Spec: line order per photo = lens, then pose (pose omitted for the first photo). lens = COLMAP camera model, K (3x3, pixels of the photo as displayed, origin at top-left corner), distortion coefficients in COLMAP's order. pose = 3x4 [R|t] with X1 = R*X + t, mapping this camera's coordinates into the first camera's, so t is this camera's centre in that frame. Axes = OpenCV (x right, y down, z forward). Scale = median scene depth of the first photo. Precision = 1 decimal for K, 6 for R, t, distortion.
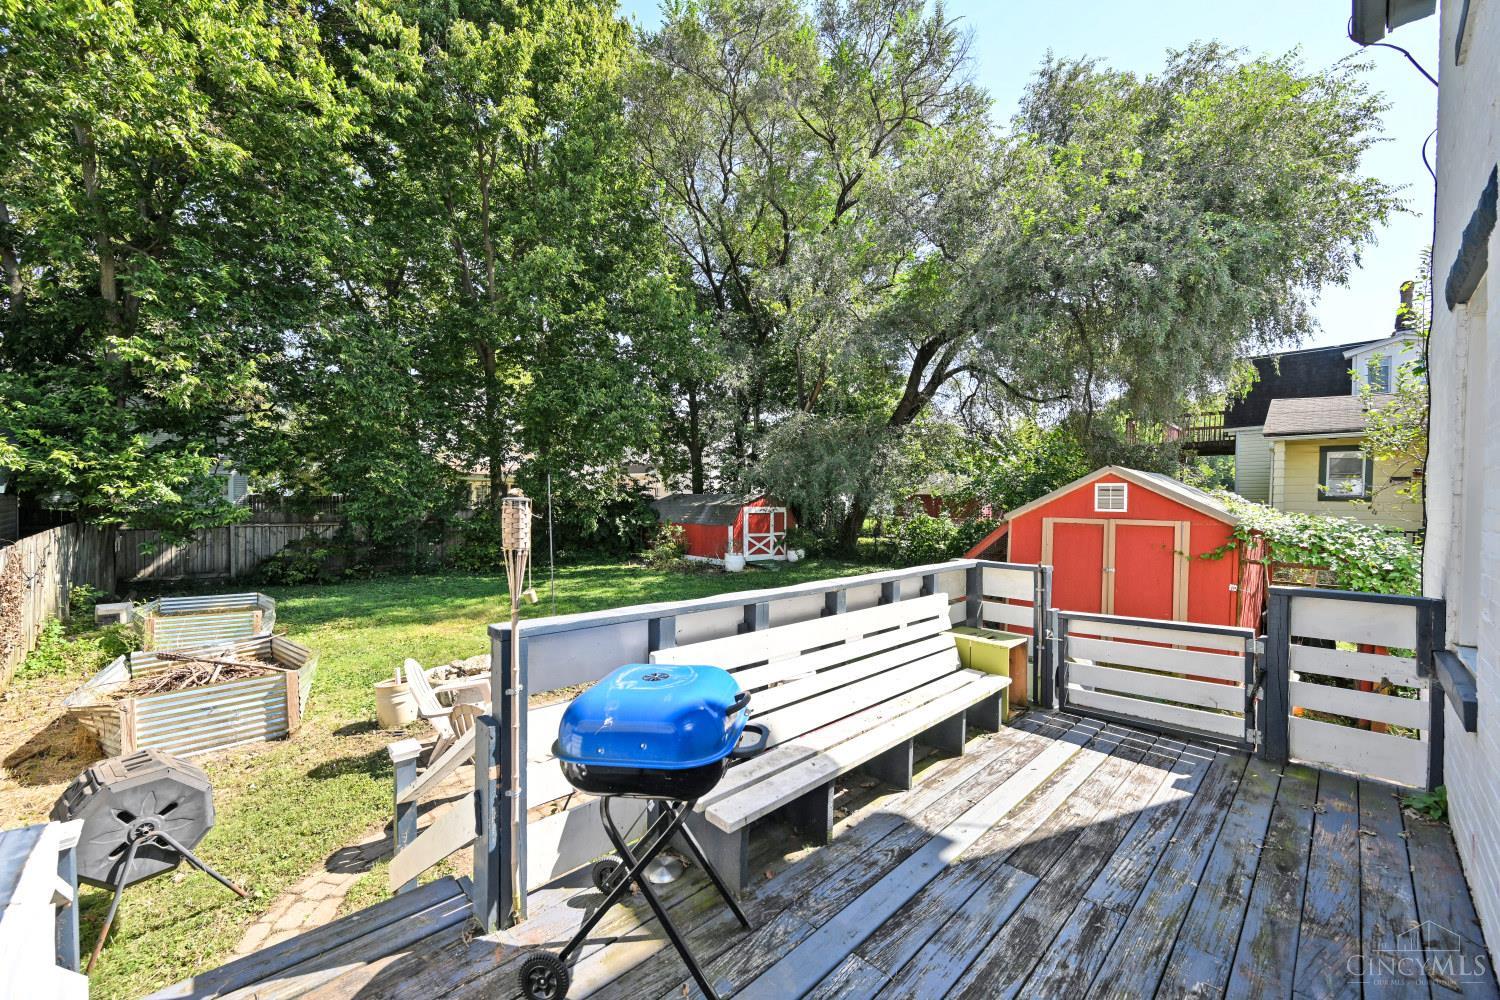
lens RADIAL K [[589.1, 0, 750.3], [0, 589.1, 507.7], [0, 0, 1]] dist [-0.003142, 0.000953]
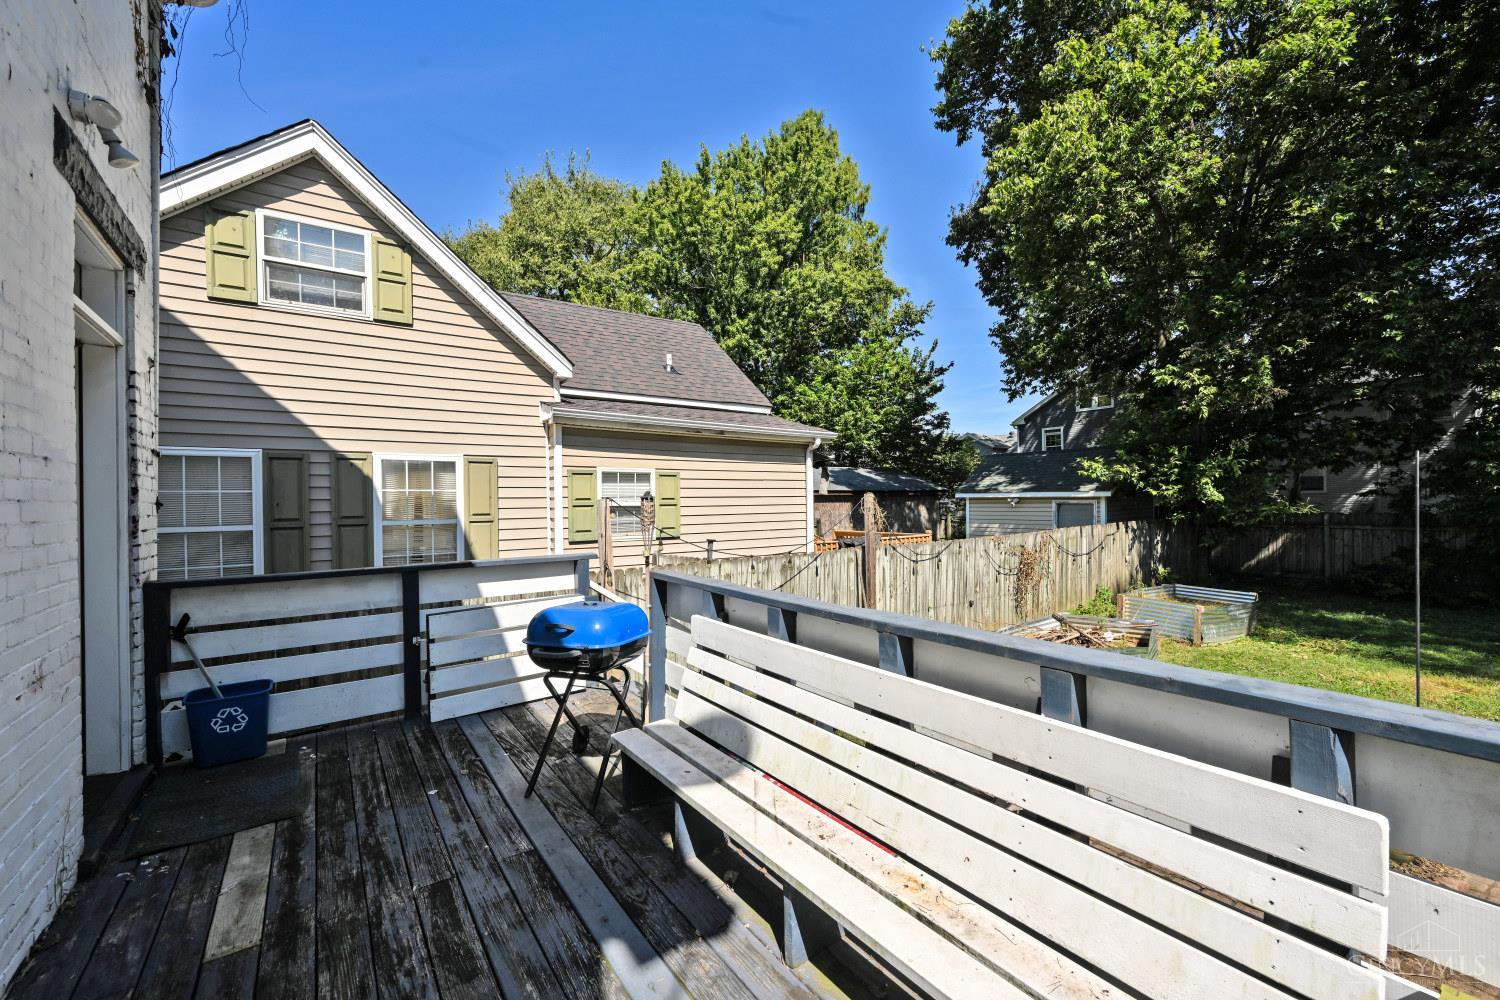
lens RADIAL K [[589.1, 0, 754.5], [0, 589.1, 504.6], [0, 0, 1]] dist [-0.003142, 0.000953]
pose [[-0.131669, -0.002231, -0.991291, 0.247708], [-0.004539, 0.999988, -0.001648, 0.002202], [0.991283, 0.004282, -0.131678, 0.295148]]
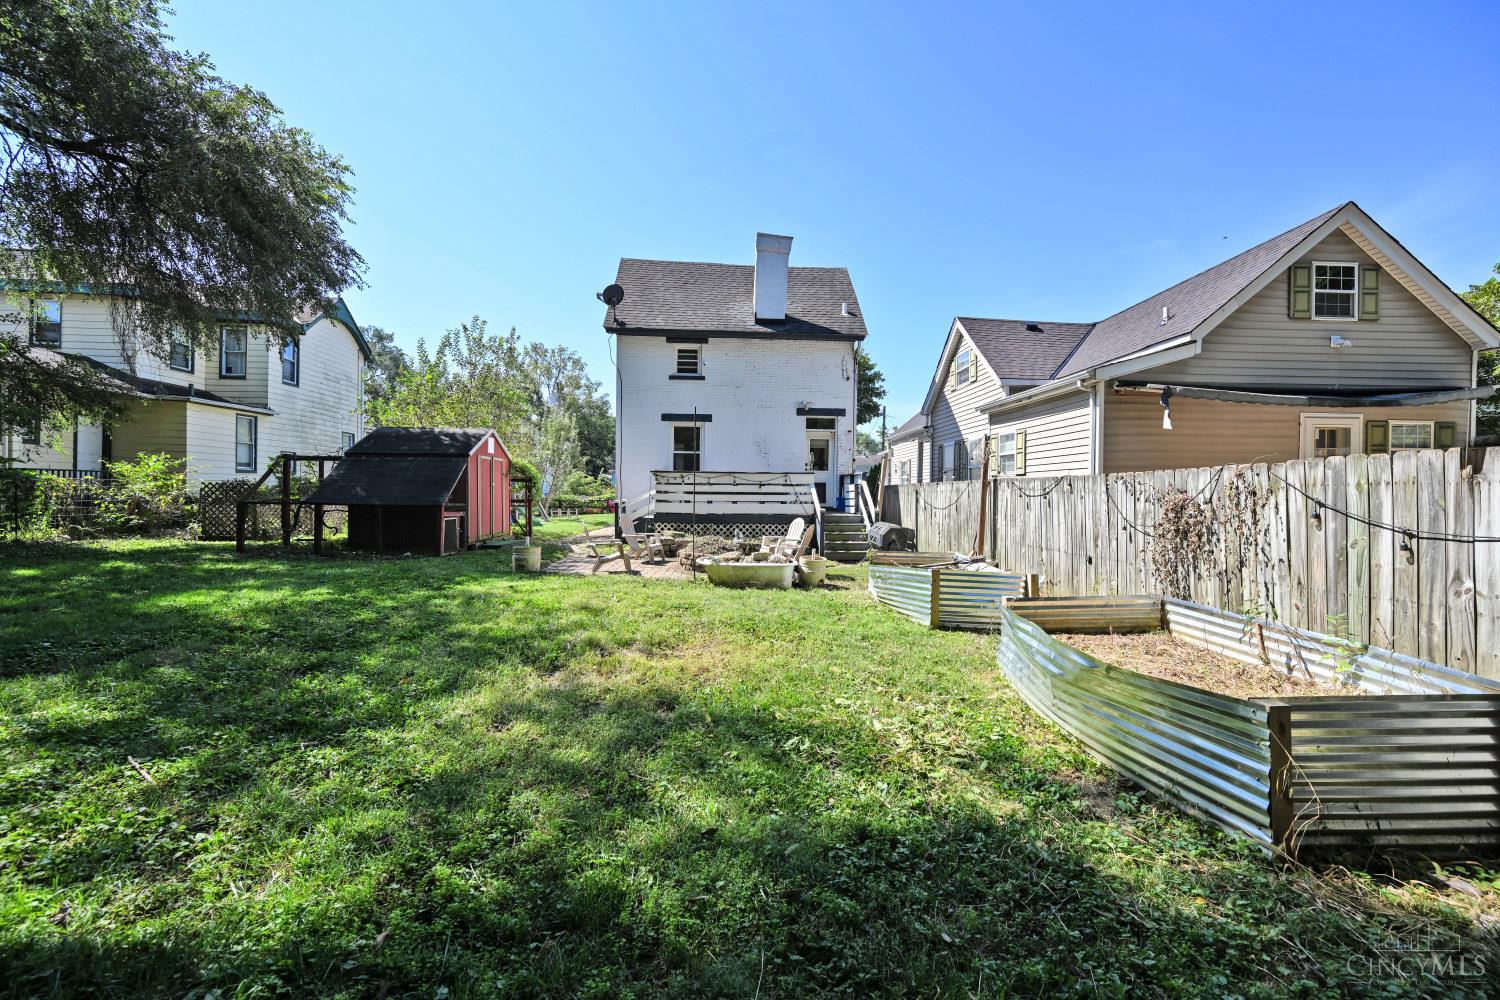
lens RADIAL K [[589.1, 0, 751.4], [0, 589.1, 497.6], [0, 0, 1]] dist [-0.003142, 0.000953]
pose [[-0.763033, -0.023421, 0.645935, -0.831805], [-0.007171, 0.999589, 0.027774, 0.060860], [-0.646320, 0.016561, -0.762887, 1.292549]]
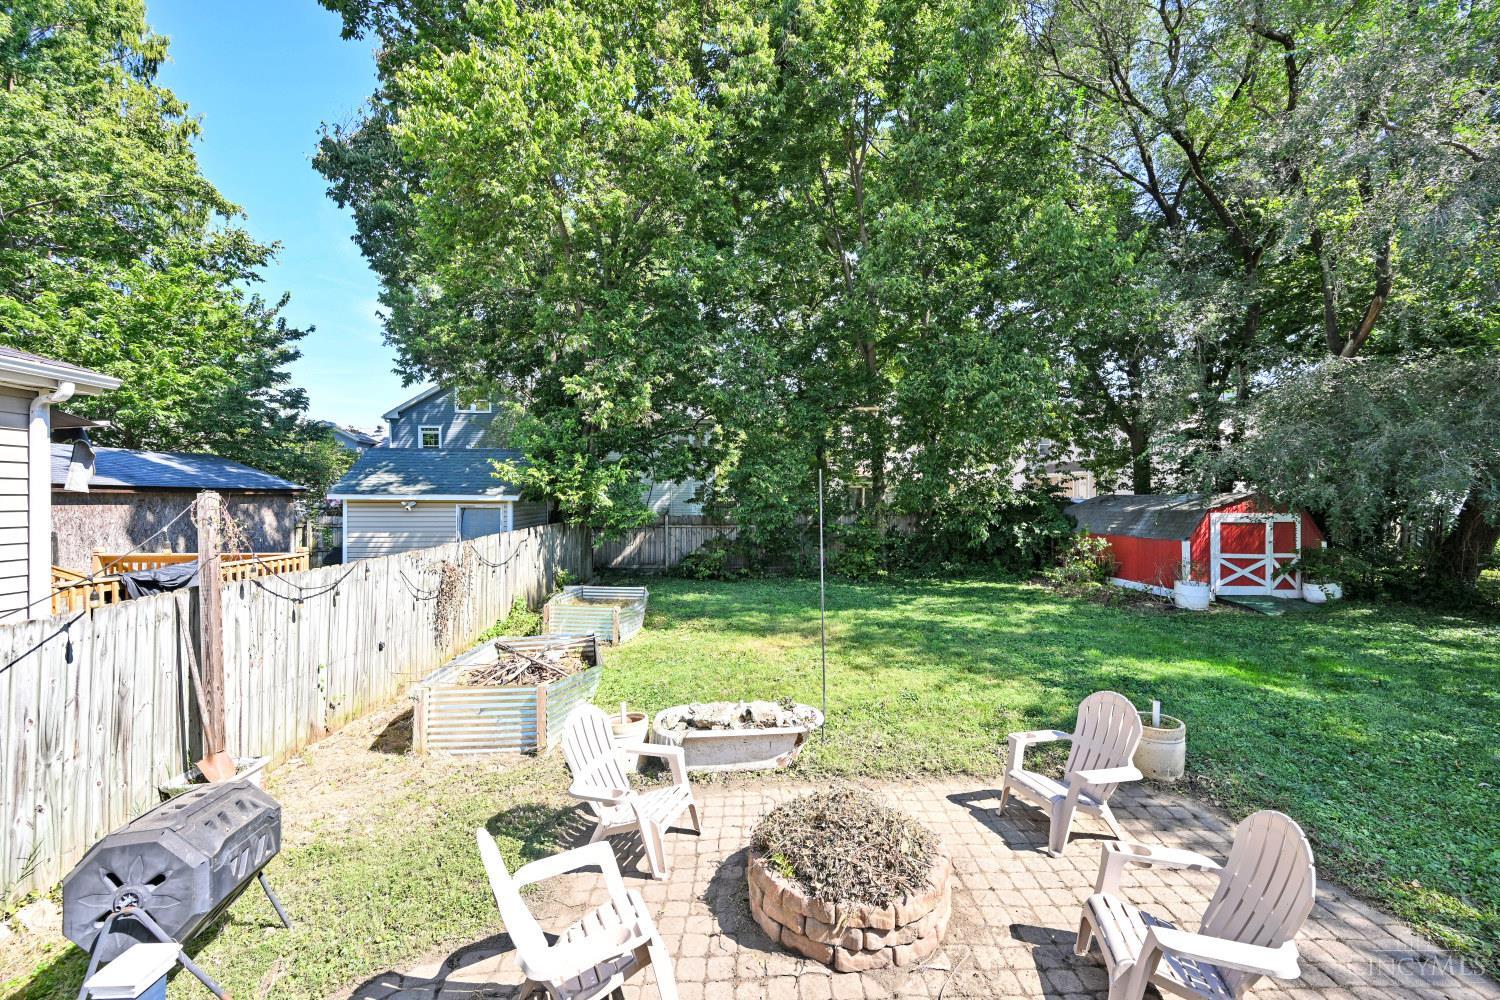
lens RADIAL K [[589.1, 0, 749.5], [0, 589.1, 503.3], [0, 0, 1]] dist [-0.003142, 0.000953]
pose [[0.755503, -0.004733, -0.655128, 0.053799], [-0.004595, 0.999911, -0.012522, -0.002772], [0.655129, 0.012471, 0.755414, 0.276469]]
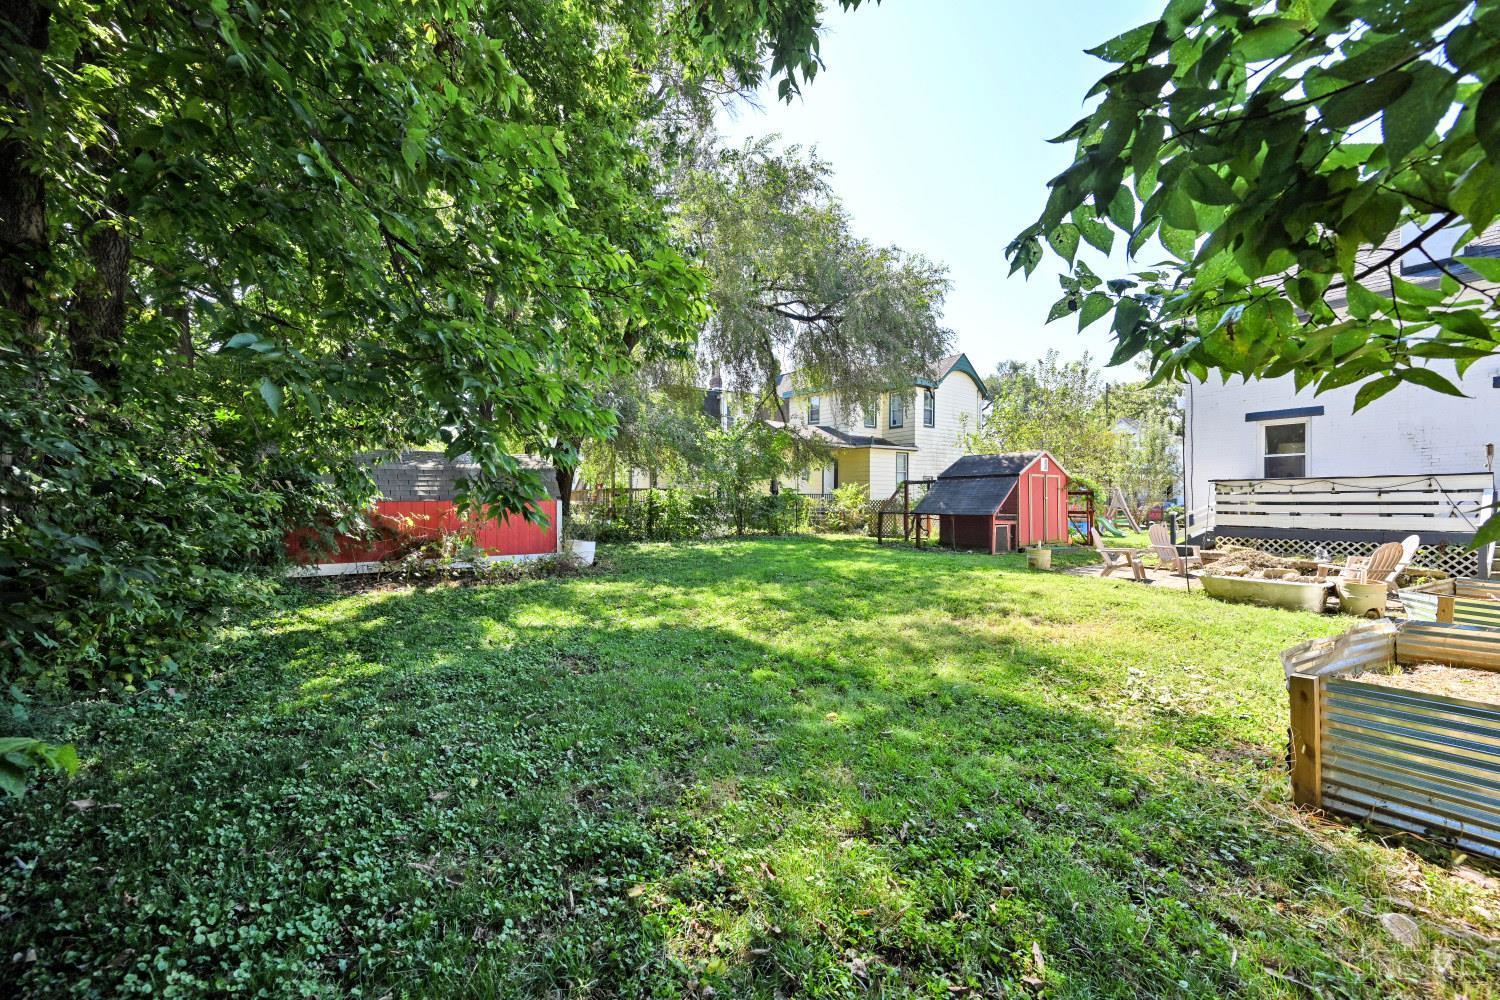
lens RADIAL K [[589.1, 0, 755.8], [0, 589.1, 499.8], [0, 0, 1]] dist [-0.003142, 0.000953]
pose [[0.135961, -0.005550, 0.990699, -1.144471], [0.020693, 0.999782, 0.002761, 0.057066], [-0.990498, 0.020125, 0.136047, 1.203516]]
